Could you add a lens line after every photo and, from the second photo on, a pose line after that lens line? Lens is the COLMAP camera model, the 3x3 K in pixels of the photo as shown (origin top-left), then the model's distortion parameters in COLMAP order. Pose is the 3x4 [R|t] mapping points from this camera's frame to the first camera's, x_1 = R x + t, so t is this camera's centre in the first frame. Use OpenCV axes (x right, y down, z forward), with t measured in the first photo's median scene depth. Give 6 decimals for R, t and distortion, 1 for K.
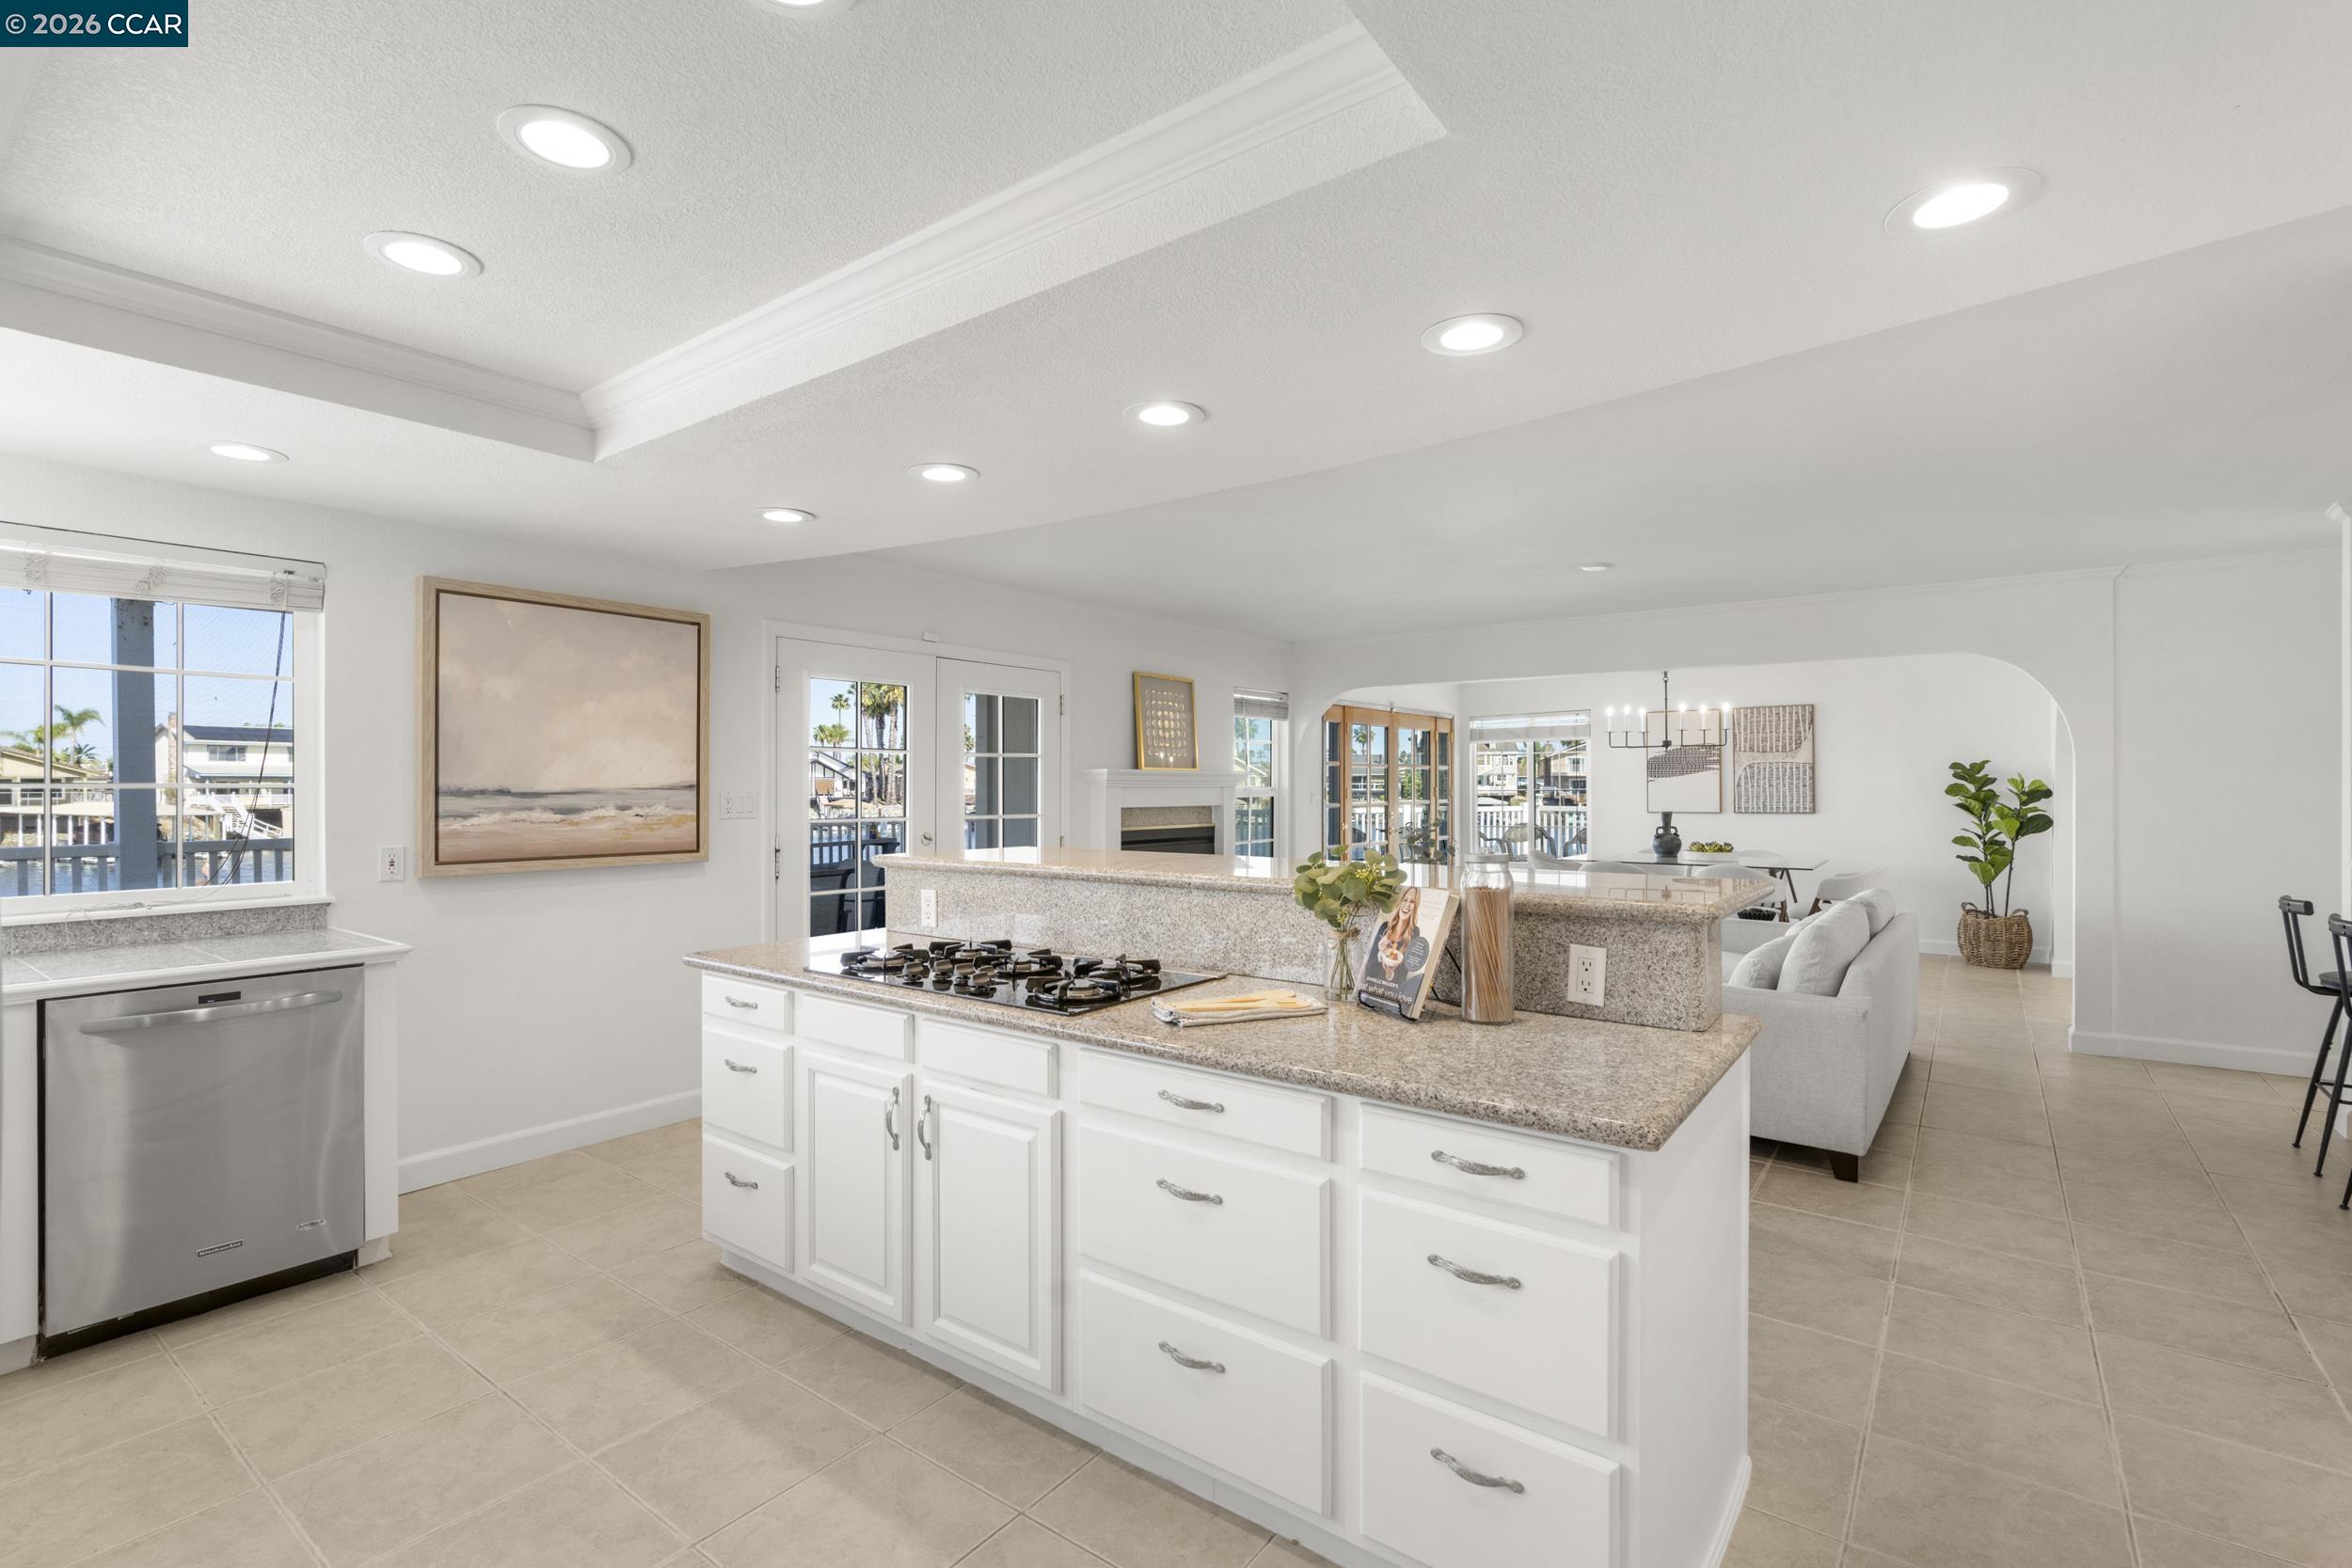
lens RADIAL K [[1055.4, 0, 1181.3], [0, 1055.4, 794.5], [0, 0, 1]] dist [-0.008564, 0.001535]
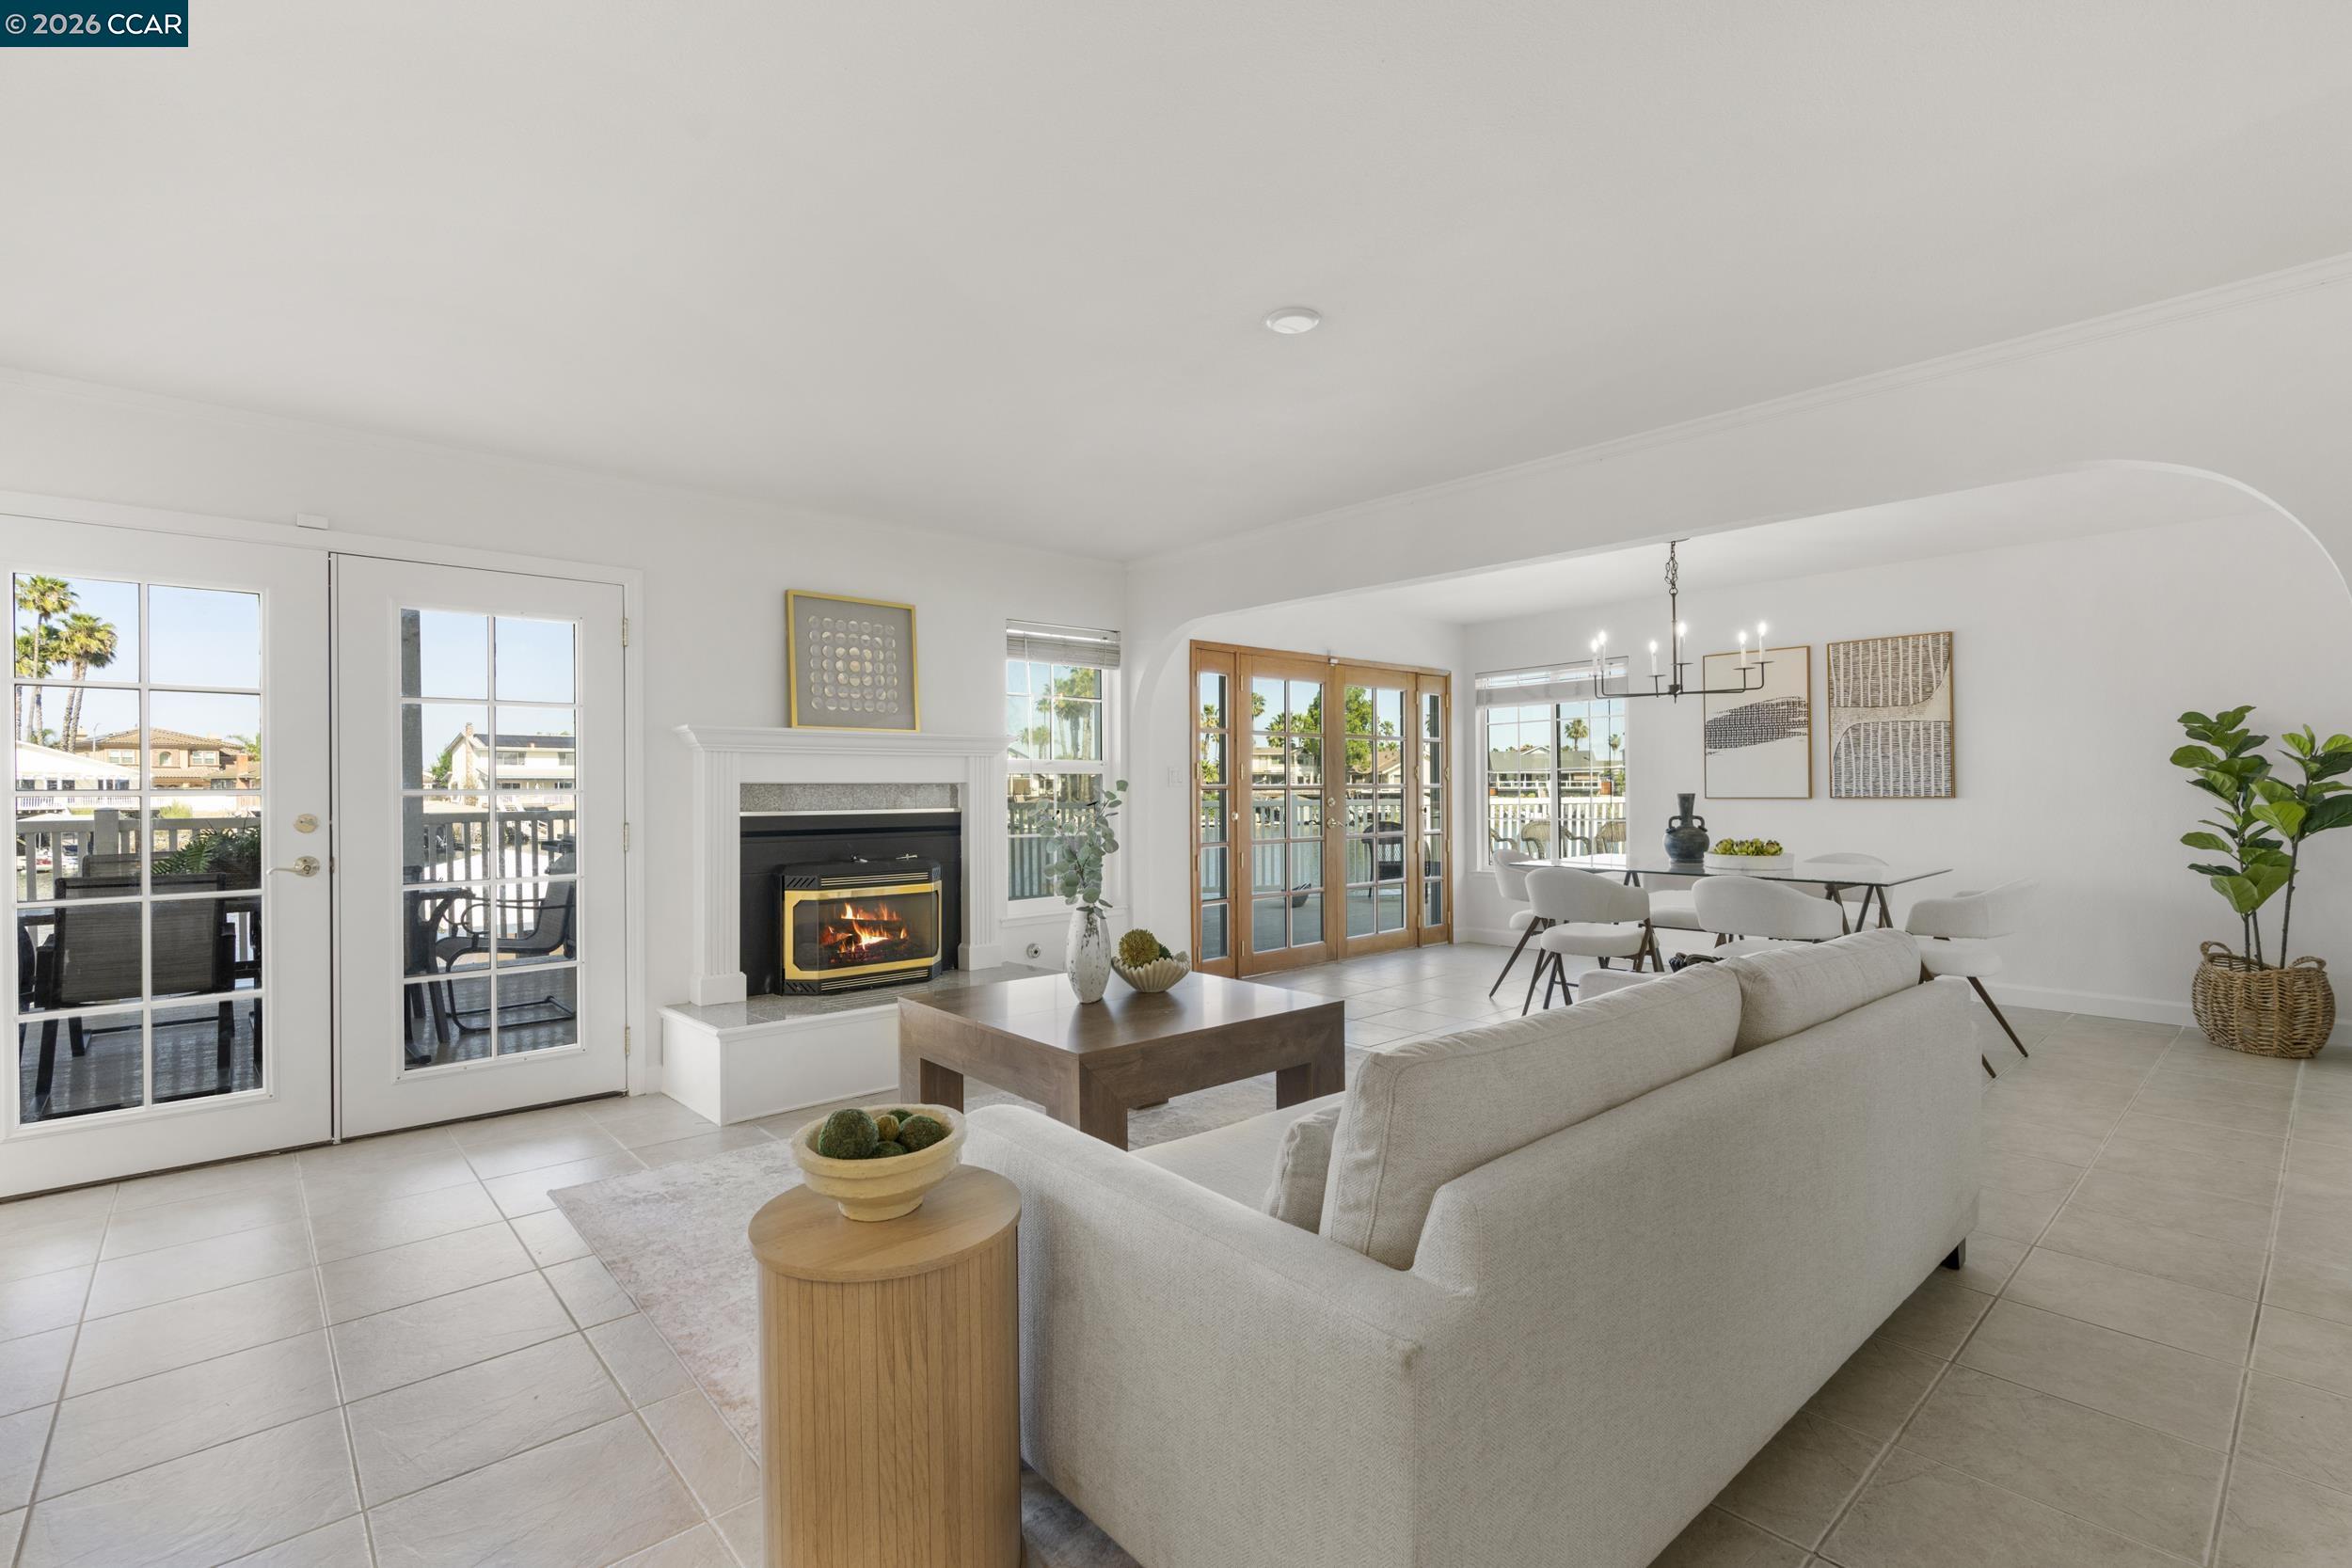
lens RADIAL K [[1055.4, 0, 1181.3], [0, 1055.4, 794.5], [0, 0, 1]] dist [-0.008564, 0.001535]
pose [[0.981587, -0.001826, -0.191004, 0.283232], [0.001879, 0.999998, 0.000101, 0.016534], [0.191004, -0.000458, 0.981589, 0.296321]]
